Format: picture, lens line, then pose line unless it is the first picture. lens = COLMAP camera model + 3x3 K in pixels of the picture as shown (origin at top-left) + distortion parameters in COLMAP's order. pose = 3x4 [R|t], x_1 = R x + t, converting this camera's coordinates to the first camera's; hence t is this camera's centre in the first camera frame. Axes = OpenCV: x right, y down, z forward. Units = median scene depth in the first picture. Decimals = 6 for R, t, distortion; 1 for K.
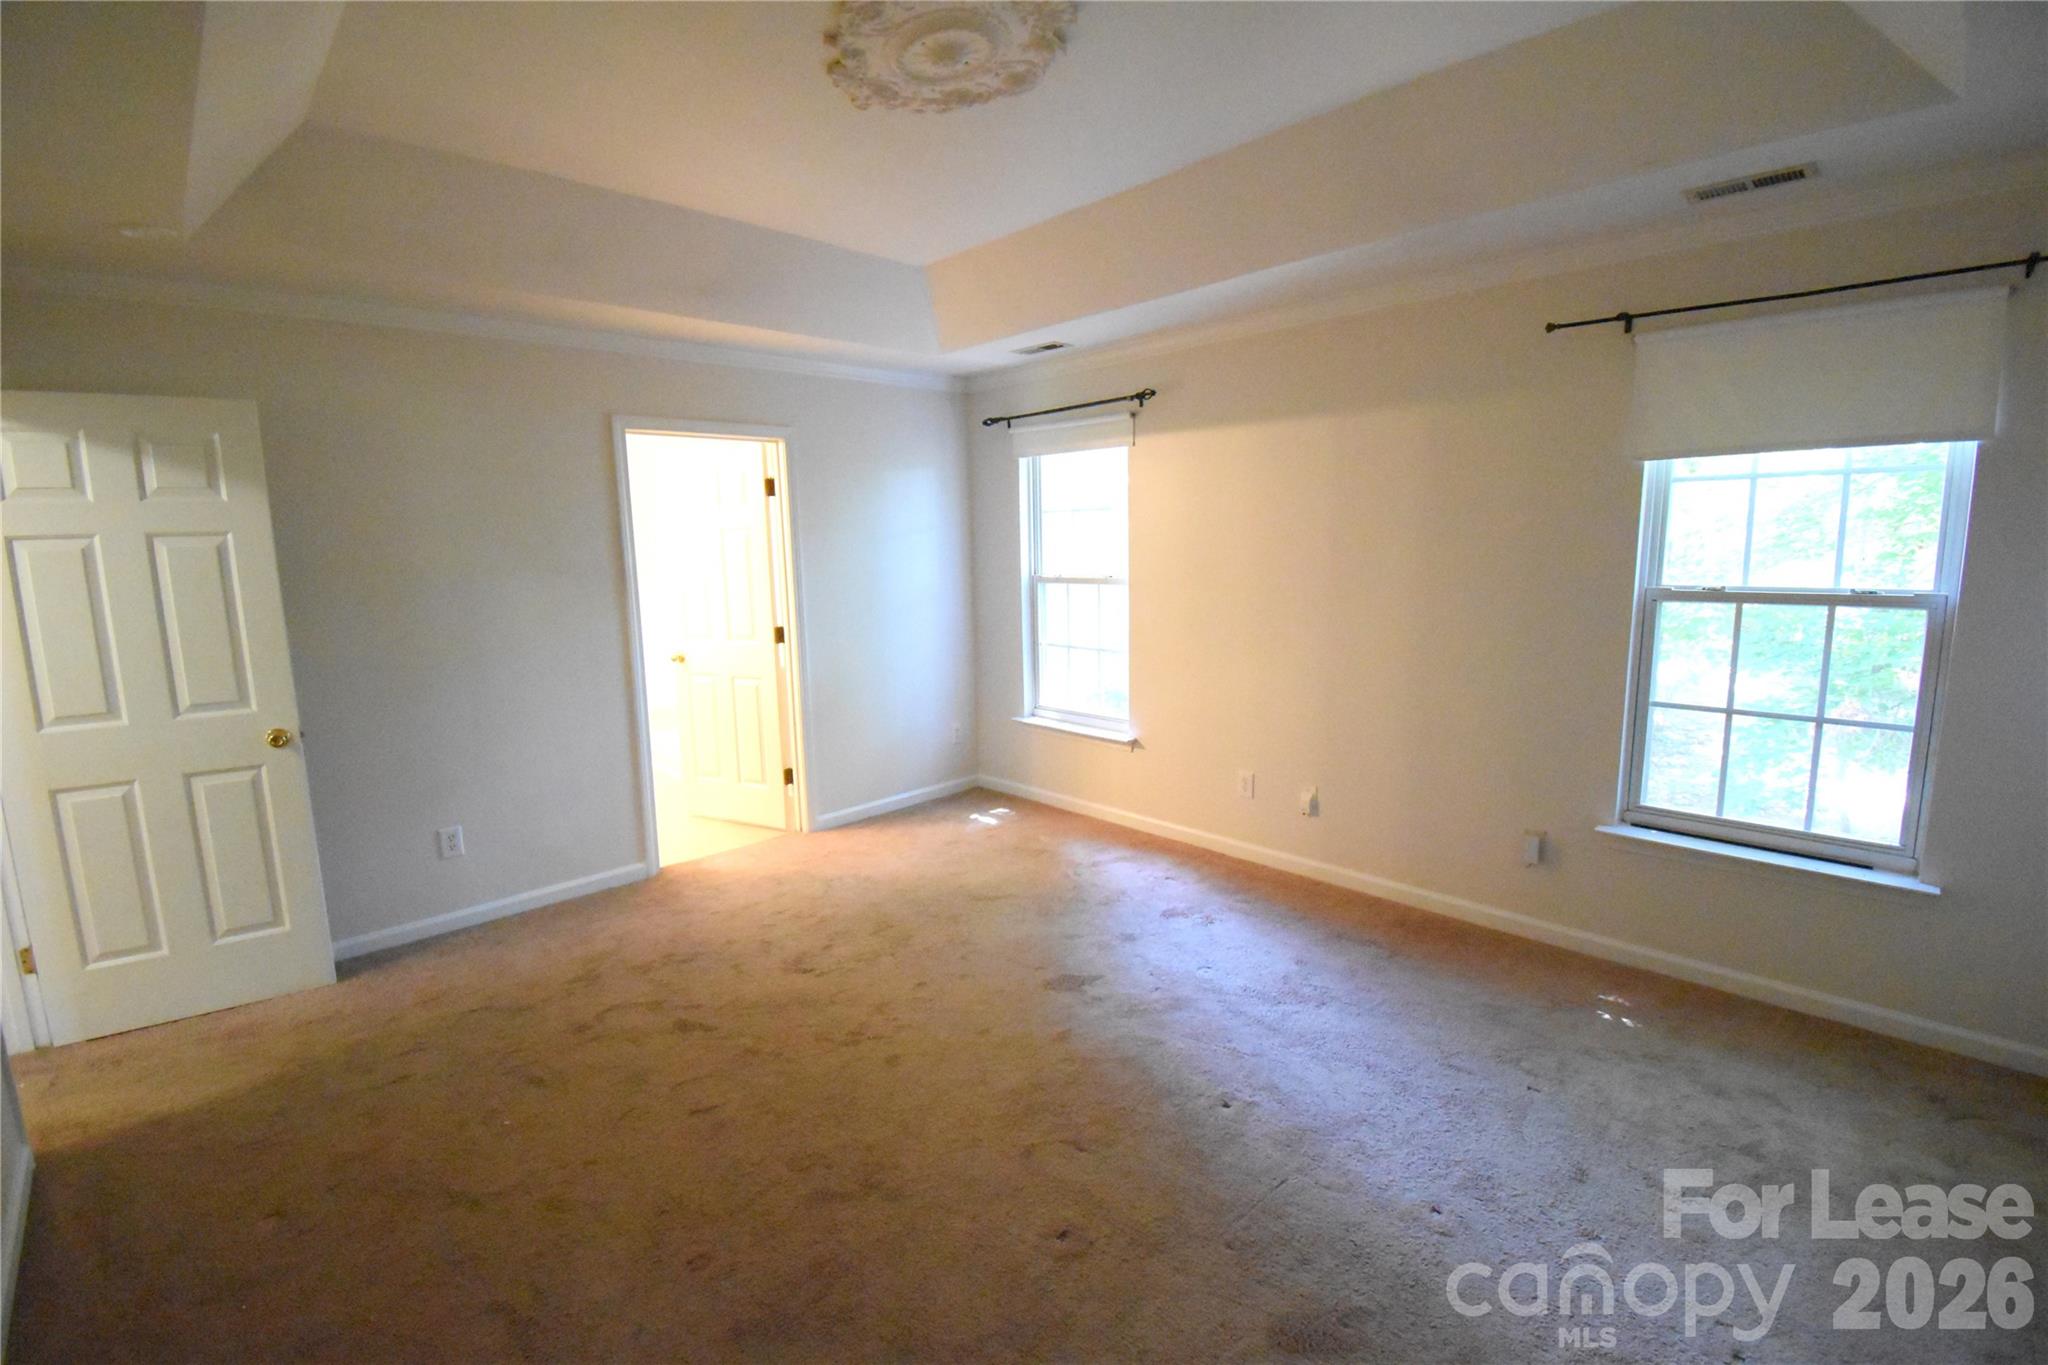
lens RADIAL K [[904.2, 0, 1025.5], [0, 904.2, 676.8], [0, 0, 1]] dist [0.024321, -0.025244]
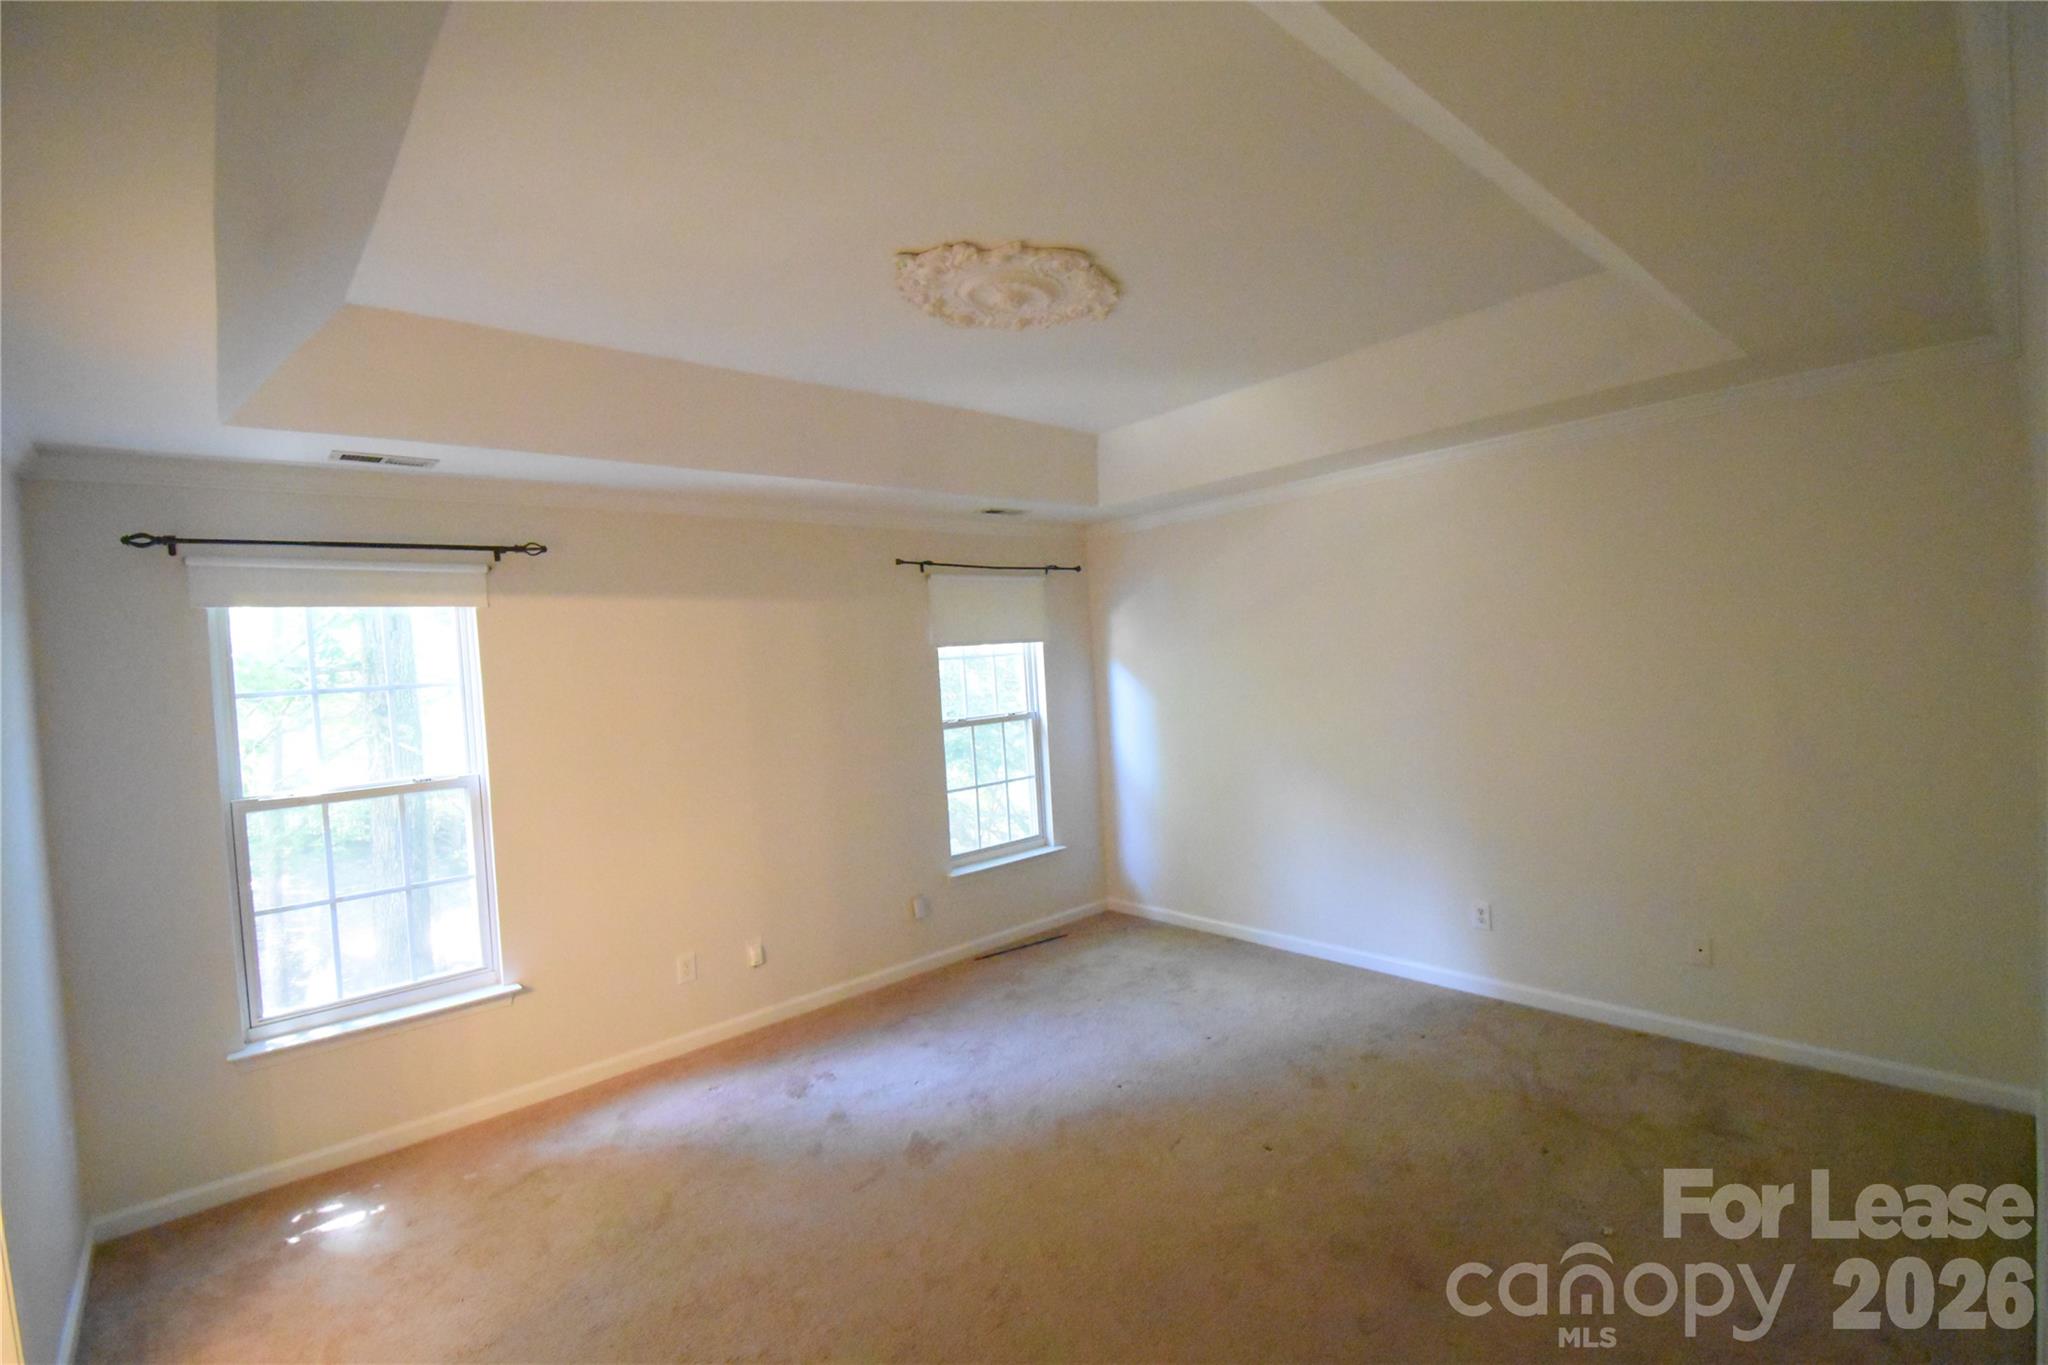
lens RADIAL K [[902.8, 0, 1024.0], [0, 902.8, 682.5], [0, 0, 1]] dist [0.017289, -0.021070]
pose [[0.037870, -0.004469, 0.999273, -0.878839], [0.207712, 0.978184, -0.003497, -0.123108], [-0.977457, 0.207694, 0.037972, 0.716843]]
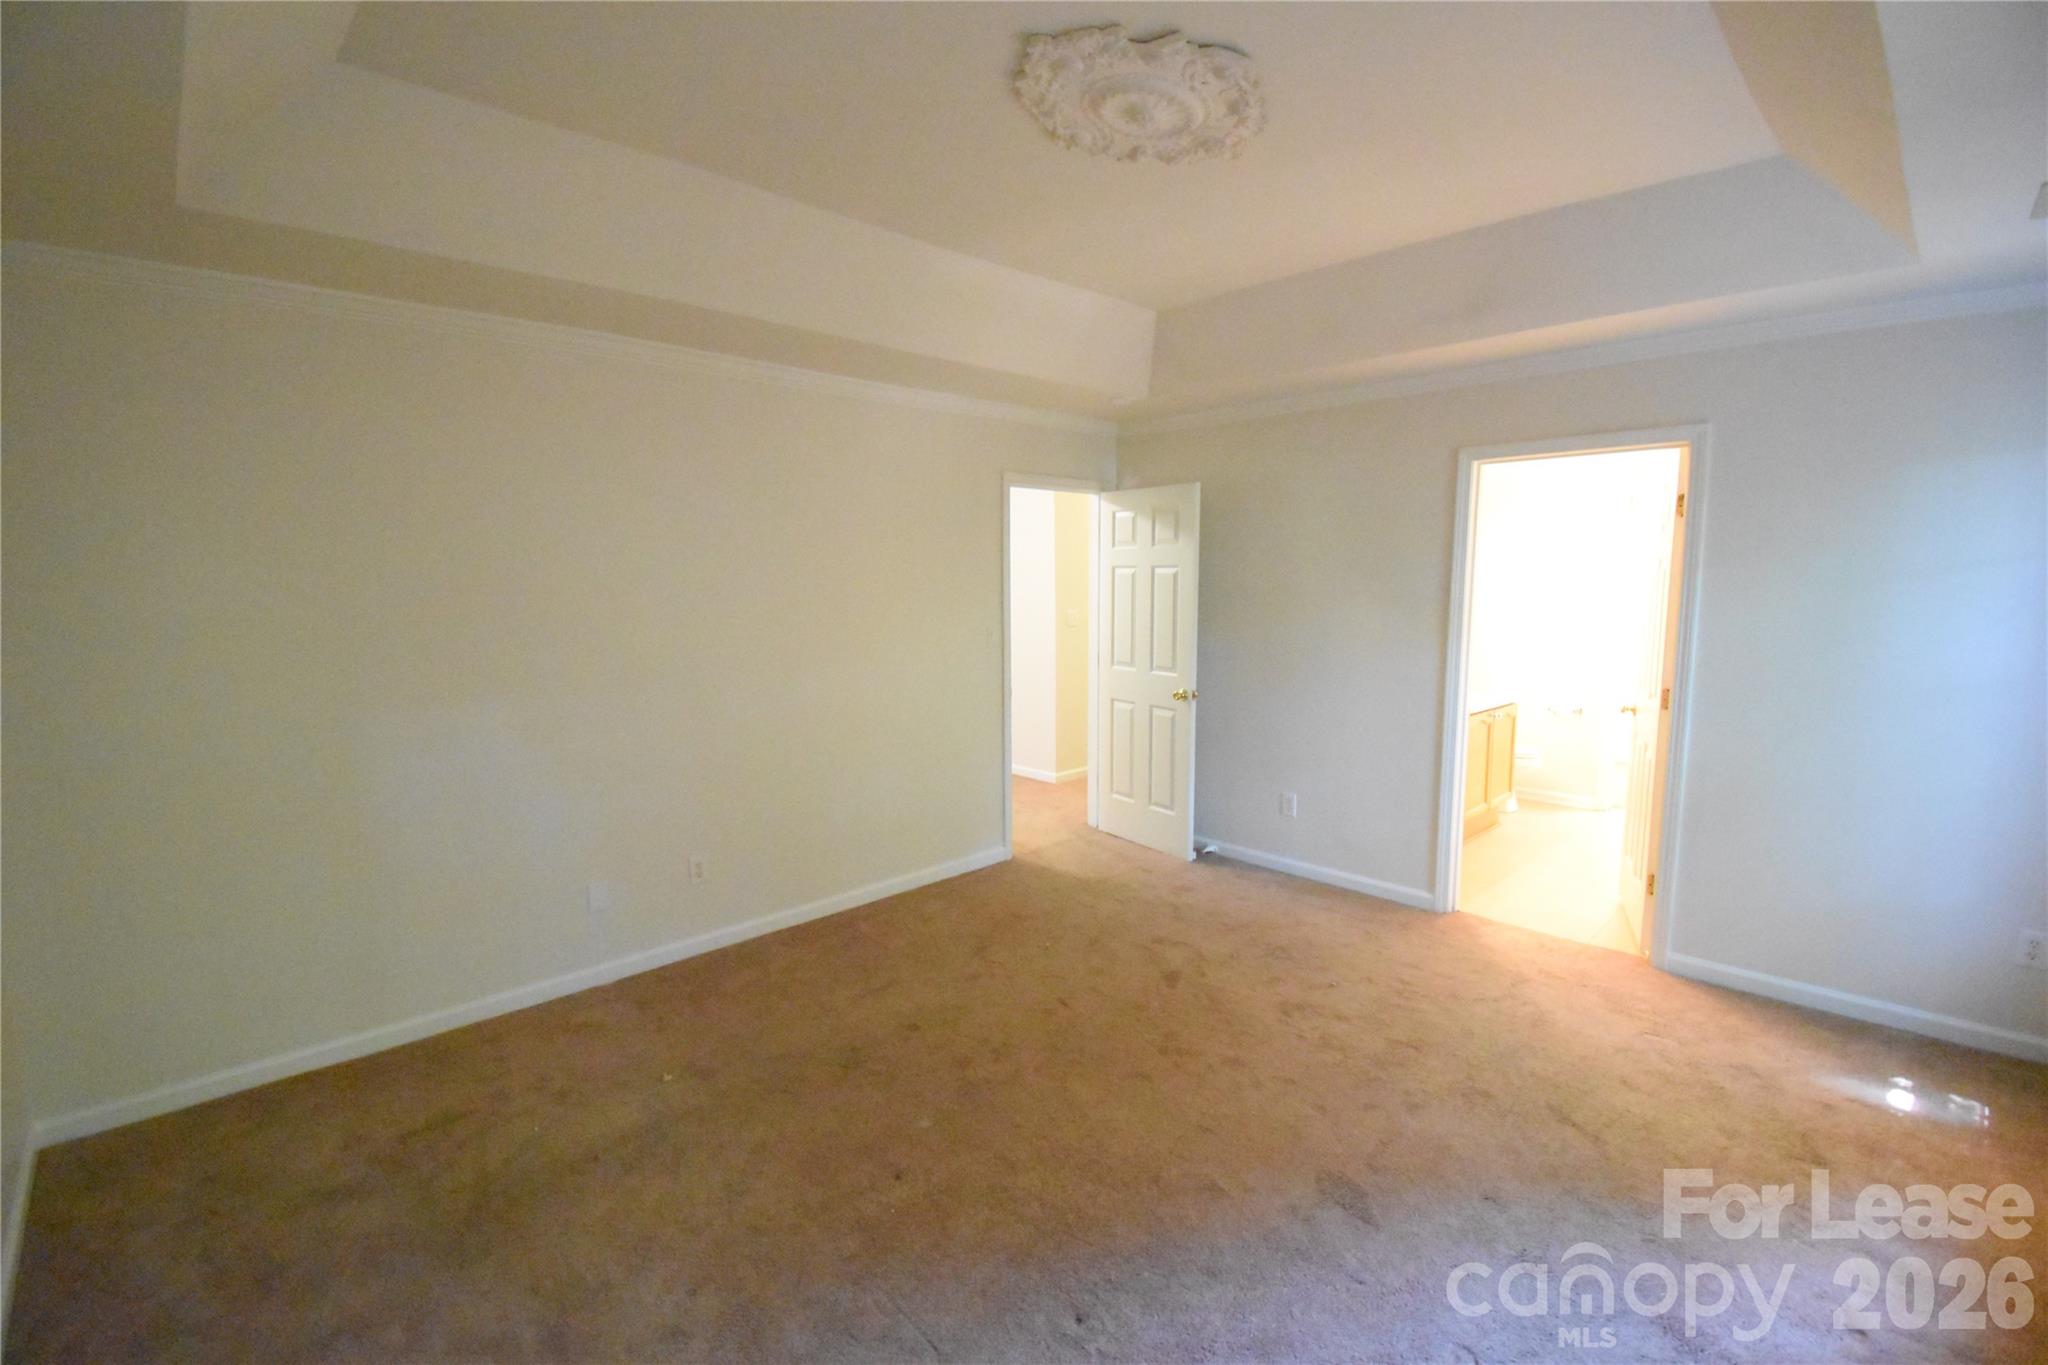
lens RADIAL K [[904.2, 0, 1025.5], [0, 904.2, 676.8], [0, 0, 1]] dist [0.024321, -0.025244]
pose [[0.003654, 0.136483, -0.990636, 0.680673], [-0.148056, 0.979798, 0.134443, -0.124225], [0.988972, 0.146178, 0.023788, 0.636985]]
